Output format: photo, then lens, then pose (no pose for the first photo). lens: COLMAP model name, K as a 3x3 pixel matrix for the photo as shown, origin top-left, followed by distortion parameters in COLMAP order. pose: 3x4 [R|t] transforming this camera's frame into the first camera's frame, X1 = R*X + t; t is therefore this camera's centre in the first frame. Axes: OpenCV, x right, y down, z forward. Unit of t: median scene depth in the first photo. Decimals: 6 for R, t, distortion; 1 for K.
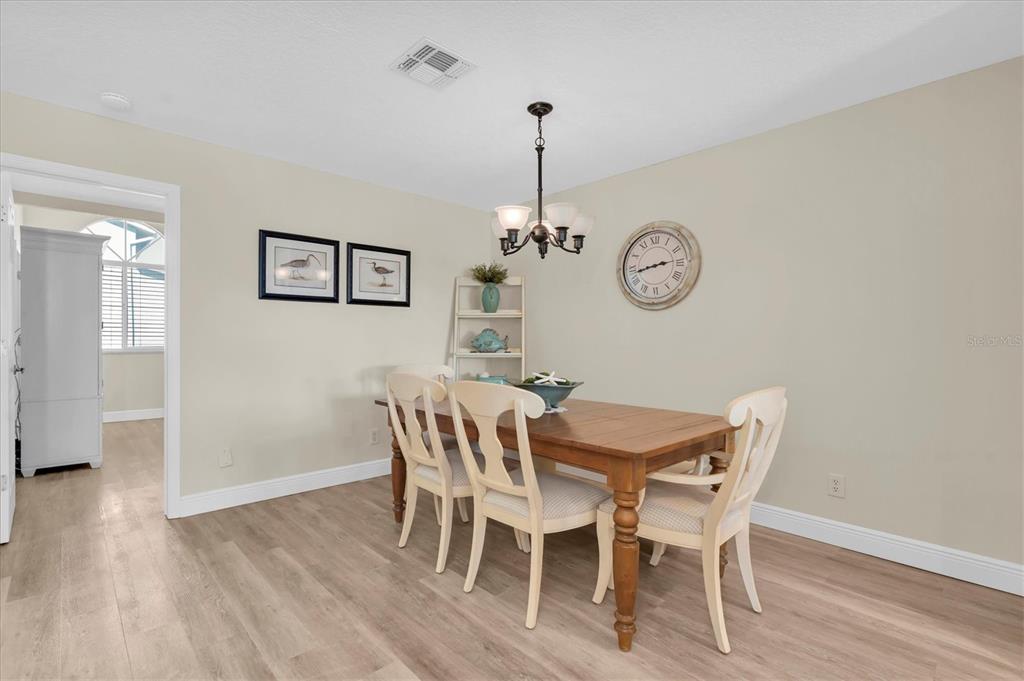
lens RADIAL K [[467.1, 0, 487.5], [0, 467.1, 343.2], [0, 0, 1]] dist [-0.002419, -0.000350]
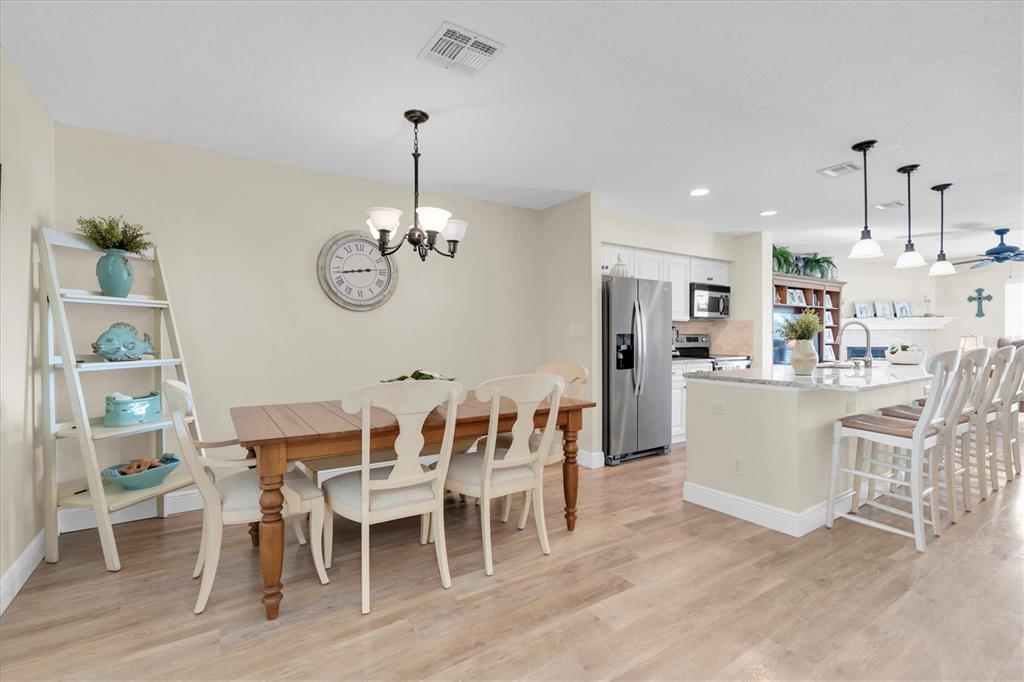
lens RADIAL K [[465.1, 0, 512.0], [0, 465.1, 341.0], [0, 0, 1]] dist [0.001157, -0.000173]
pose [[0.153049, -0.013232, 0.988130, -0.680416], [0.013312, 0.999847, 0.011327, -0.009075], [-0.988129, 0.011420, 0.153202, 0.491164]]
